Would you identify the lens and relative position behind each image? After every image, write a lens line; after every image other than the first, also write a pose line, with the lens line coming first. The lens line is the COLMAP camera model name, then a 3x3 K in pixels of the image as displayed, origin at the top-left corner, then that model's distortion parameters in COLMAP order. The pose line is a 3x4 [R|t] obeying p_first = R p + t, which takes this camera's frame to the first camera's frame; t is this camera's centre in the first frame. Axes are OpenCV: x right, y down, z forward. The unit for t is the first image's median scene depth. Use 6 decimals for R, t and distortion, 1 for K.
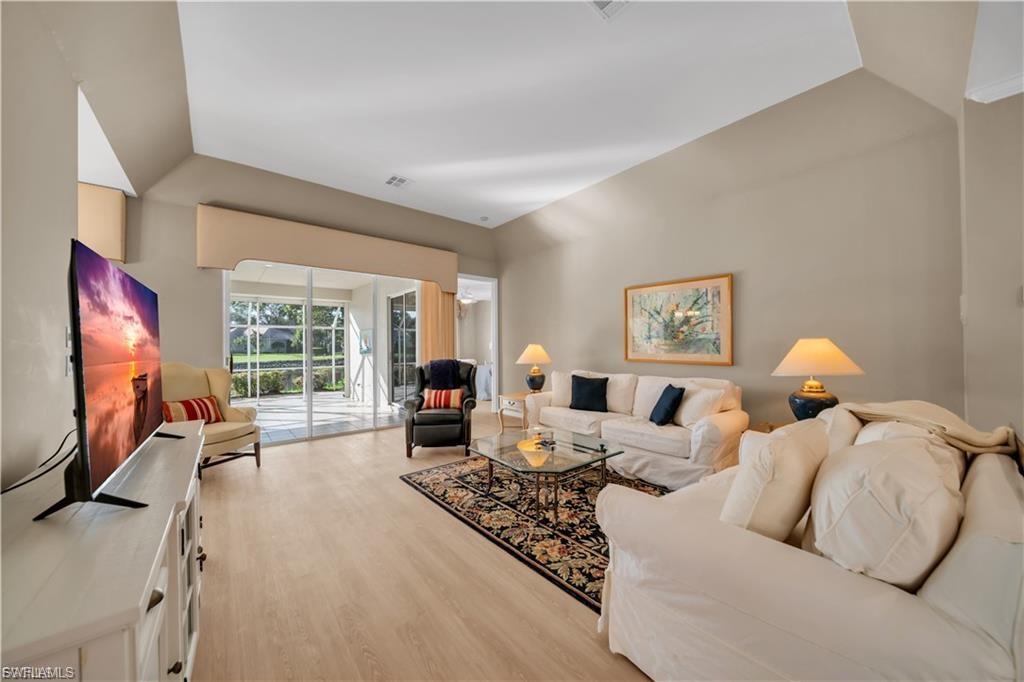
lens RADIAL K [[353.5, 0, 510.1], [0, 353.5, 344.7], [0, 0, 1]] dist [-0.000349, -0.000781]
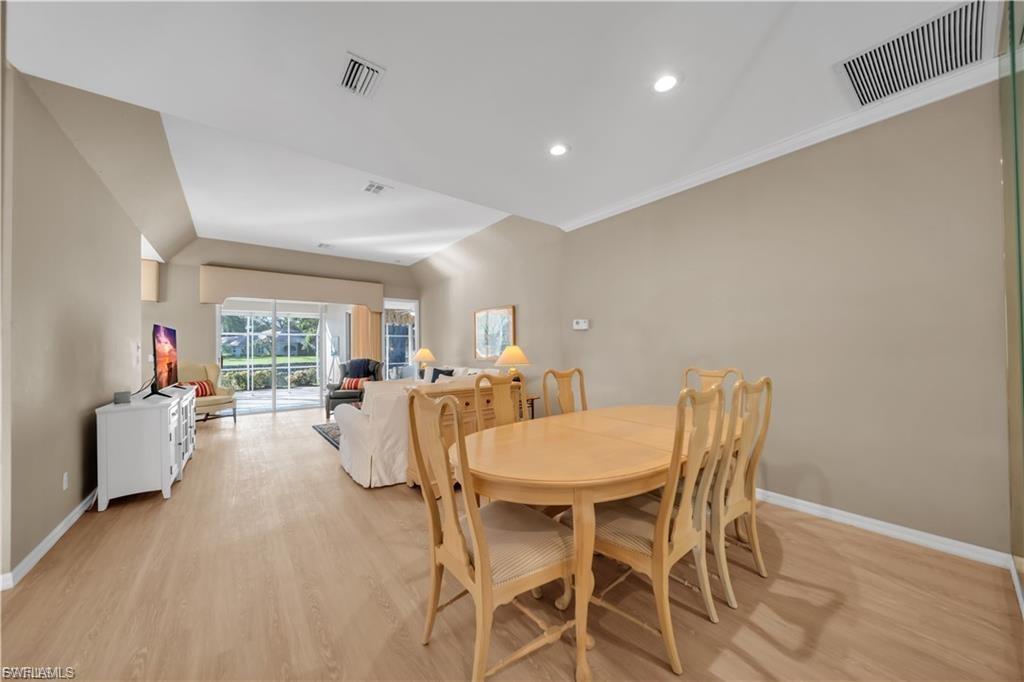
lens RADIAL K [[353.5, 0, 511.2], [0, 353.5, 343.3], [0, 0, 1]] dist [-0.000349, -0.000781]
pose [[0.999570, -0.006156, -0.028666, 0.636362], [0.005902, 0.999943, -0.008939, -0.008540], [0.028720, 0.008766, 0.999549, -0.629410]]
